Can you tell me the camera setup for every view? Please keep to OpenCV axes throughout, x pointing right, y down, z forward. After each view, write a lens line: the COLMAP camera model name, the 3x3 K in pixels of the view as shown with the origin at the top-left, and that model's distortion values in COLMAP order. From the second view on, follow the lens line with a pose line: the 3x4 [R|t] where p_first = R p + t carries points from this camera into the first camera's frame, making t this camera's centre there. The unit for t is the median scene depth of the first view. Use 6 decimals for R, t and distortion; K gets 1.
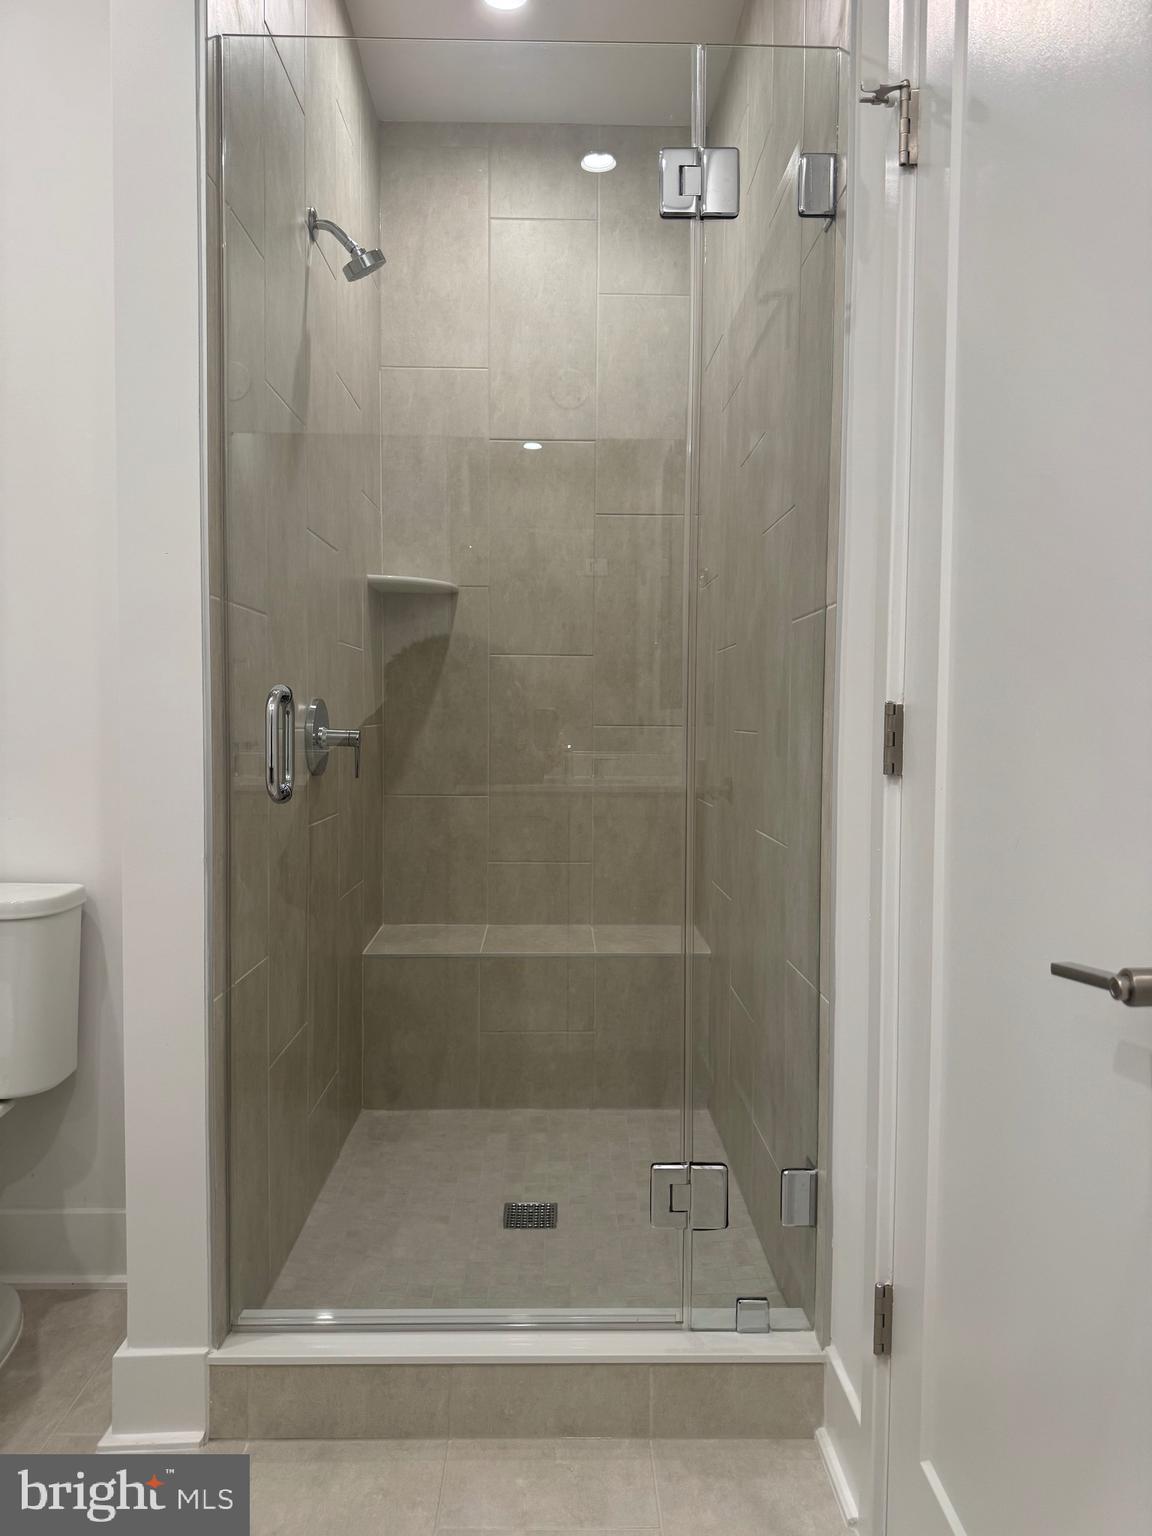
lens RADIAL K [[1088.3, 0, 576.0], [0, 1088.3, 768.0], [0, 0, 1]] dist [0.048314, -0.055096]
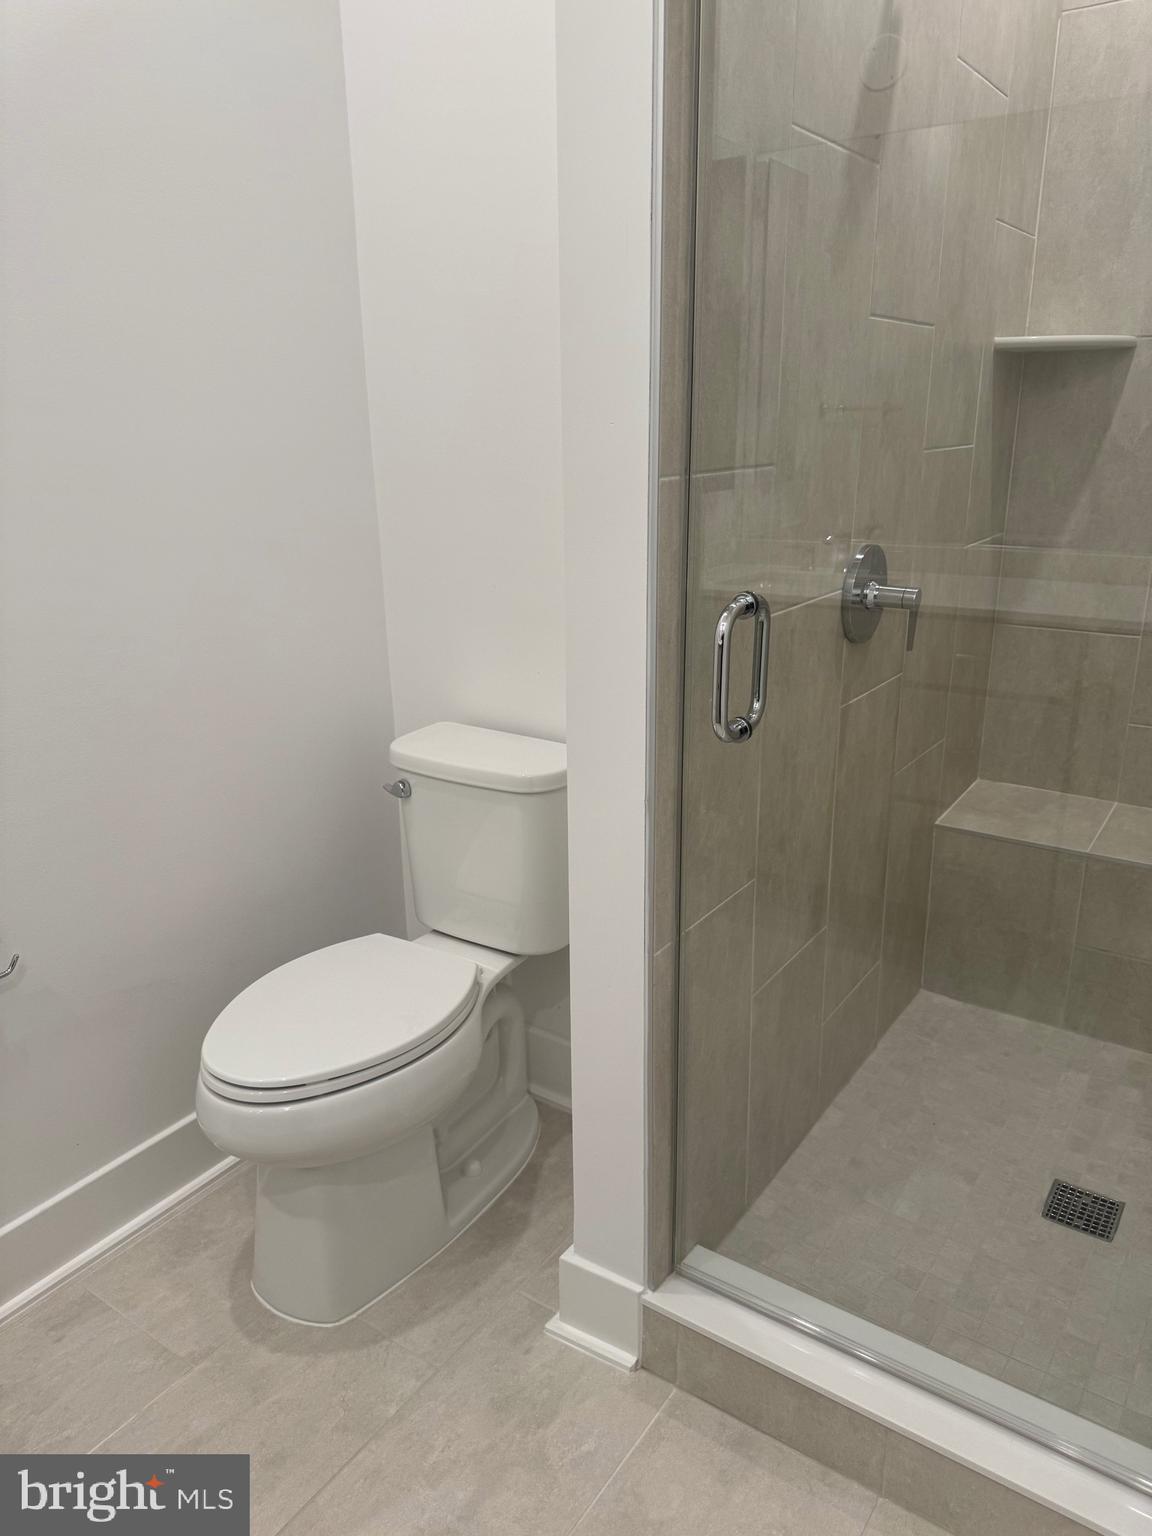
lens RADIAL K [[1119.4, 0, 576.0], [0, 1119.4, 768.0], [0, 0, 1]] dist [0.011336, -0.006354]
pose [[0.815102, 0.161669, -0.556302, 0.063645], [-0.010508, 0.964239, 0.264825, -0.120311], [0.579223, -0.210014, 0.787652, 0.220605]]
